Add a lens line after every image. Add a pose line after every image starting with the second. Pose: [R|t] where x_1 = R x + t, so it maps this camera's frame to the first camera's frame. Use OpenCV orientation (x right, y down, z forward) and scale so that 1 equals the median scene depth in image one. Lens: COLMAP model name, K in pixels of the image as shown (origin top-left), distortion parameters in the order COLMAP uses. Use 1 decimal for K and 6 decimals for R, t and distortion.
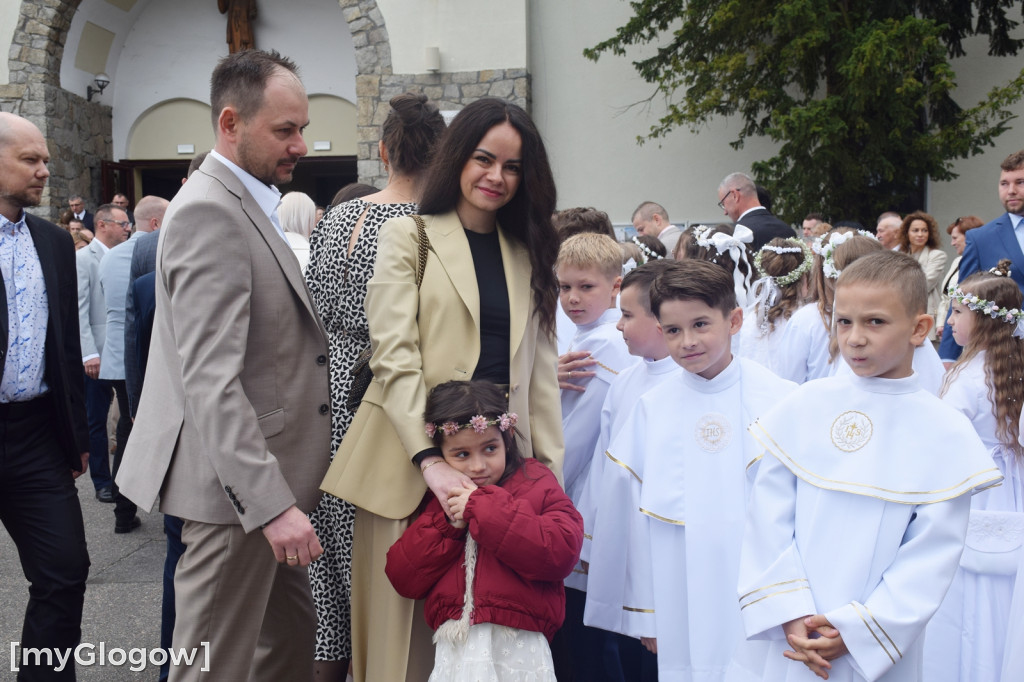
lens RADIAL K [[1869.9, 0, 511.3], [0, 1869.9, 379.2], [0, 0, 1]] dist [0.254265, 1.473865]
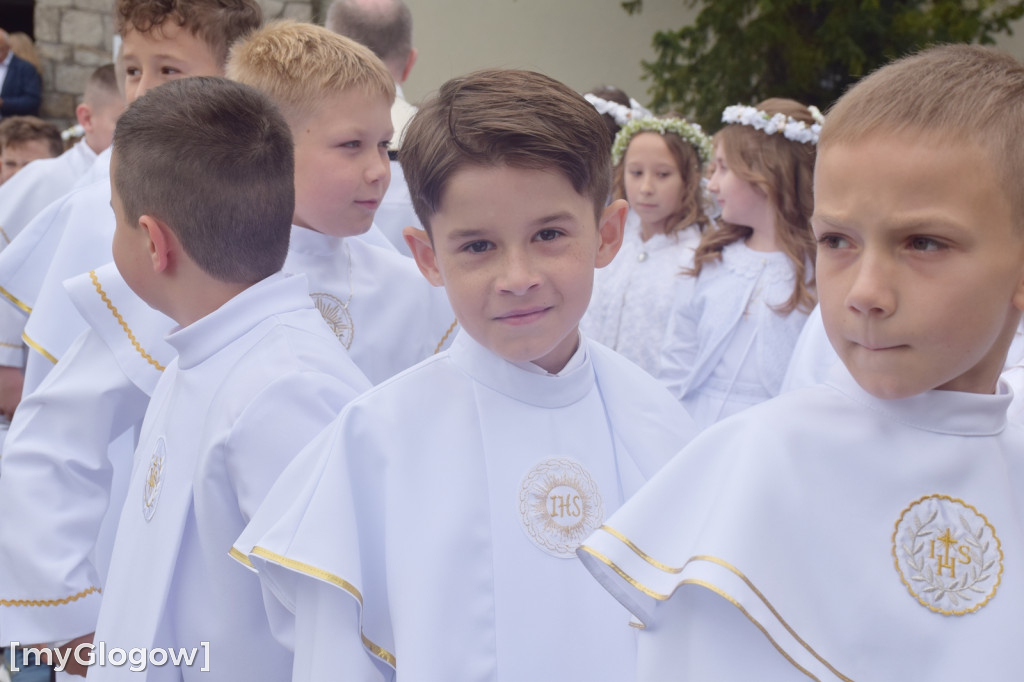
lens RADIAL K [[2101.4, 0, 514.6], [0, 2101.4, 369.6], [0, 0, 1]] dist [0.395943, 2.191817]
pose [[0.995130, 0.060185, 0.078062, 0.028905], [-0.061069, 0.998093, 0.008987, -0.002125], [-0.077372, -0.013710, 0.996908, 0.264749]]
